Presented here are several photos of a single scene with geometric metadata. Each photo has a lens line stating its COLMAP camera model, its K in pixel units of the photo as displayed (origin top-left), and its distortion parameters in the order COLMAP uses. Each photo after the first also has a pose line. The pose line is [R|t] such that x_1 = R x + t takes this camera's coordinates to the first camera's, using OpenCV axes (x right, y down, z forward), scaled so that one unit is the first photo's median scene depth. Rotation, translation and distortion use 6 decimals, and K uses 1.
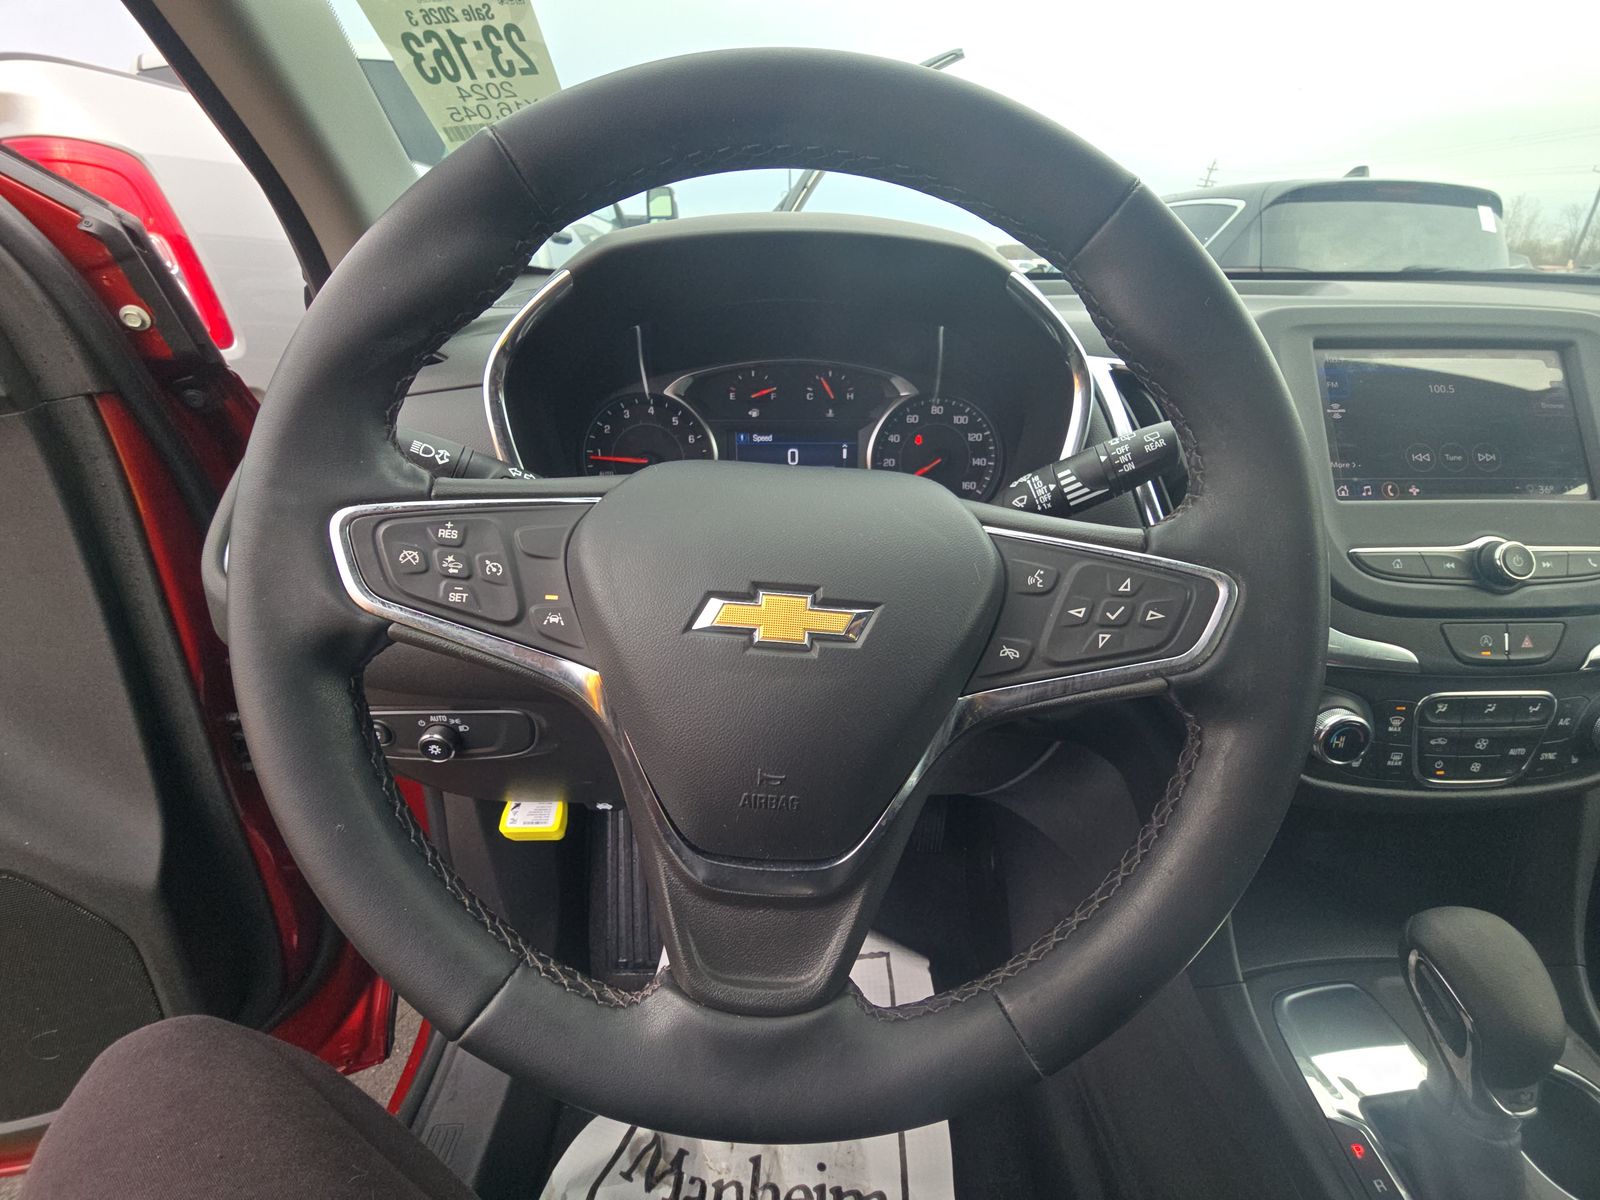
lens RADIAL K [[648.7, 0, 800.0], [0, 648.7, 600.0], [0, 0, 1]] dist [0.013941, -0.010168]
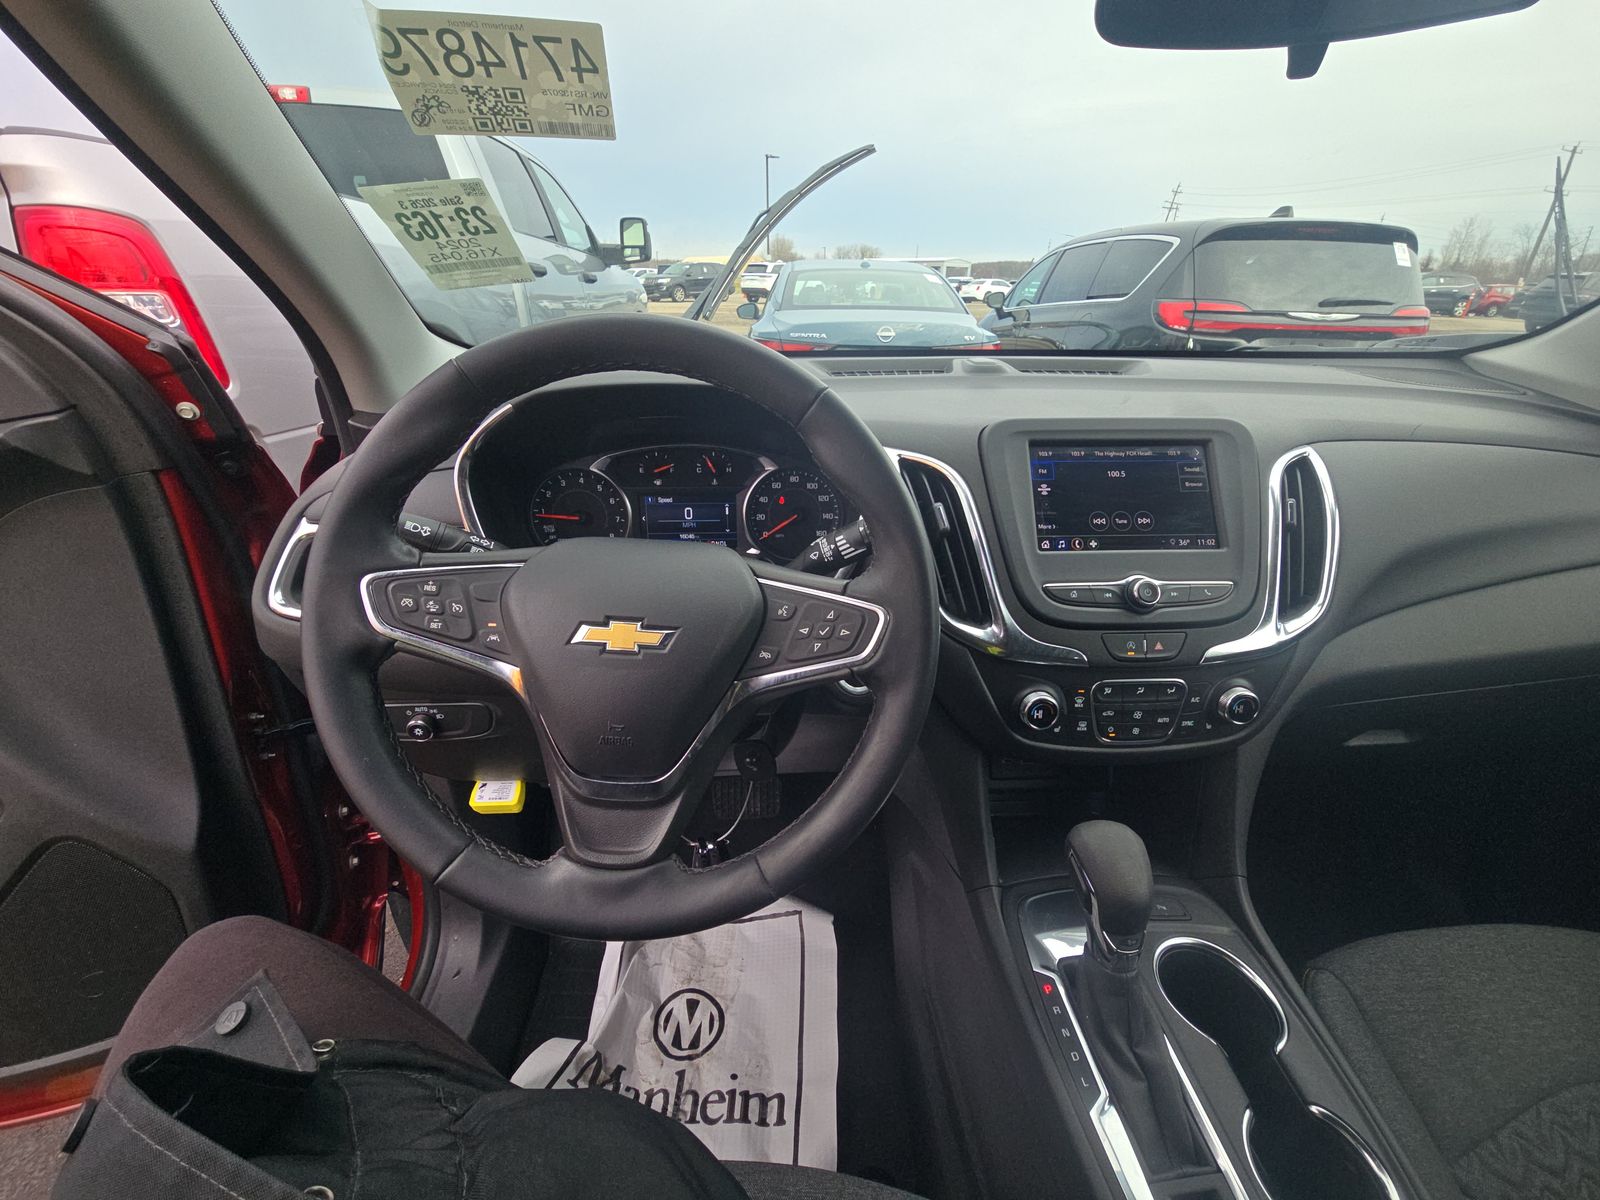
lens RADIAL K [[646.8, 0, 801.1], [0, 646.8, 599.0], [0, 0, 1]] dist [0.001243, 0.000048]
pose [[0.999518, -0.007703, 0.030063, 0.232096], [0.008271, 0.999789, -0.018808, -0.020666], [-0.029912, 0.019048, 0.999371, -0.441652]]
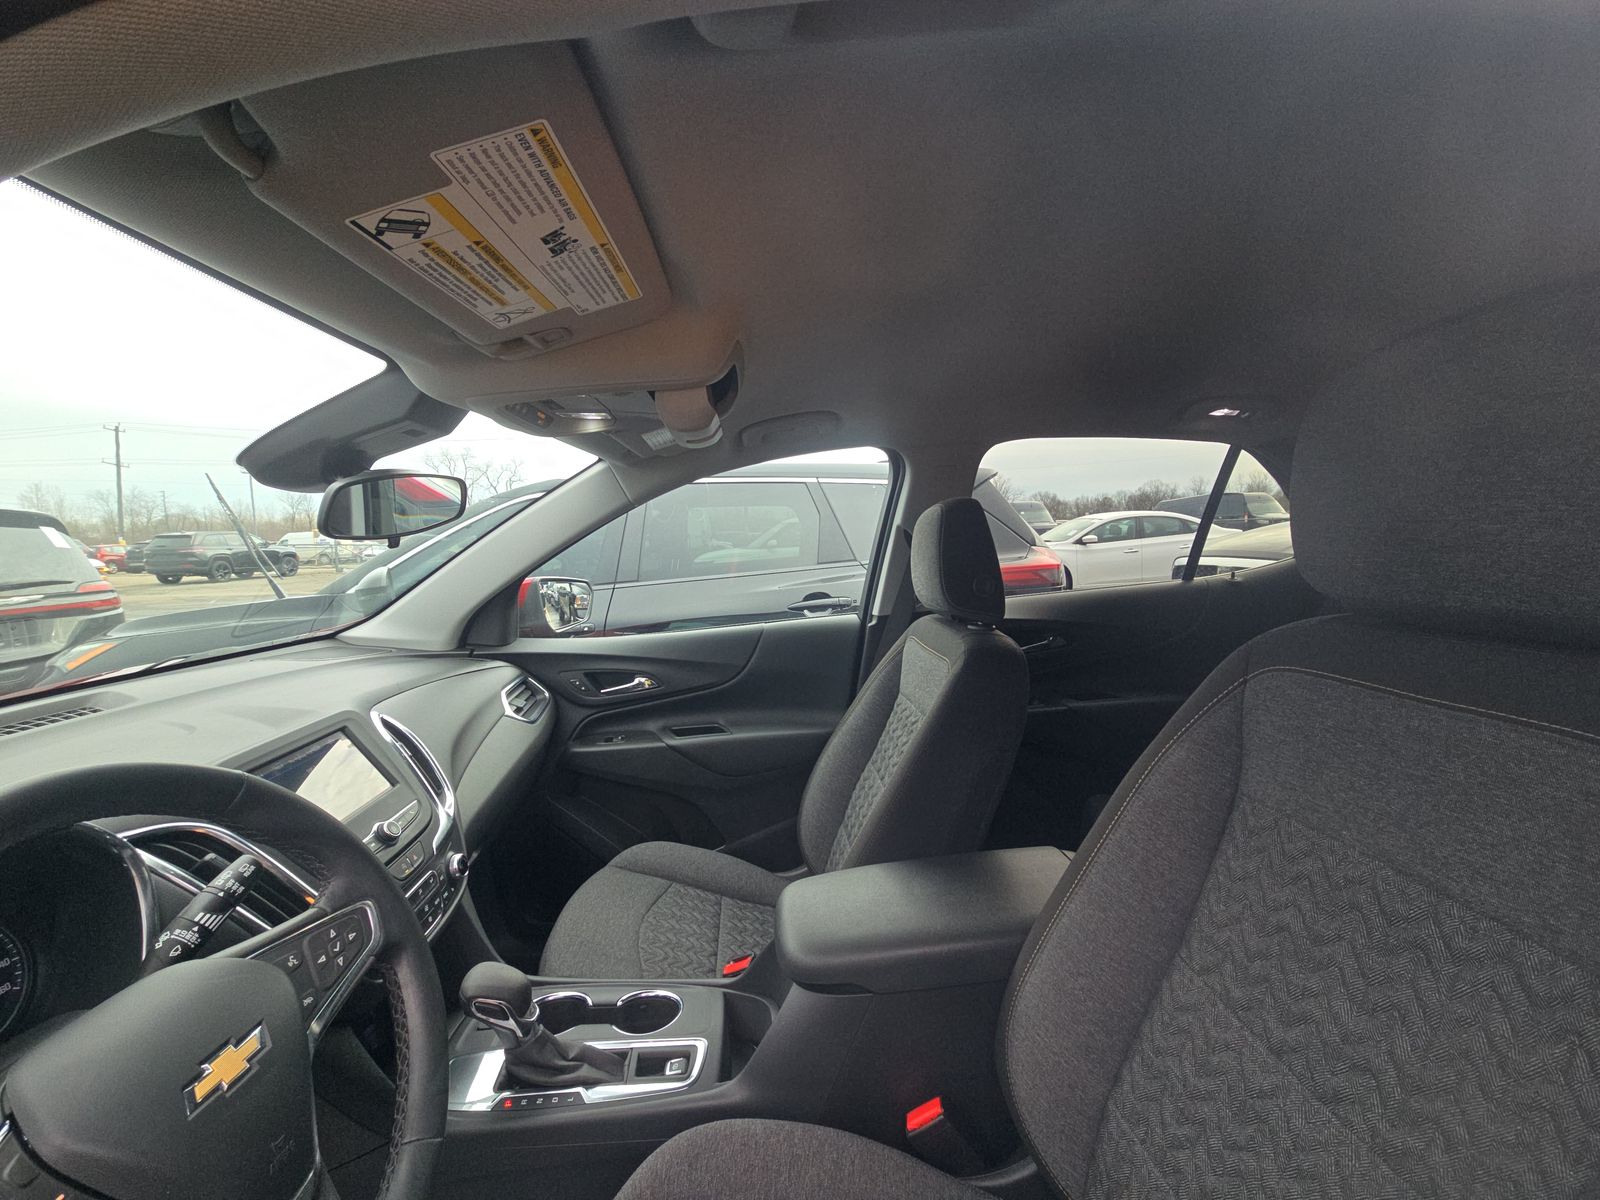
lens RADIAL K [[648.7, 0, 800.0], [0, 648.7, 600.0], [0, 0, 1]] dist [0.013941, -0.010168]
pose [[-0.047764, -0.102635, 0.993572, -0.963966], [0.477946, 0.871096, 0.112960, -0.296360], [-0.877090, 0.480269, 0.007447, -0.530919]]
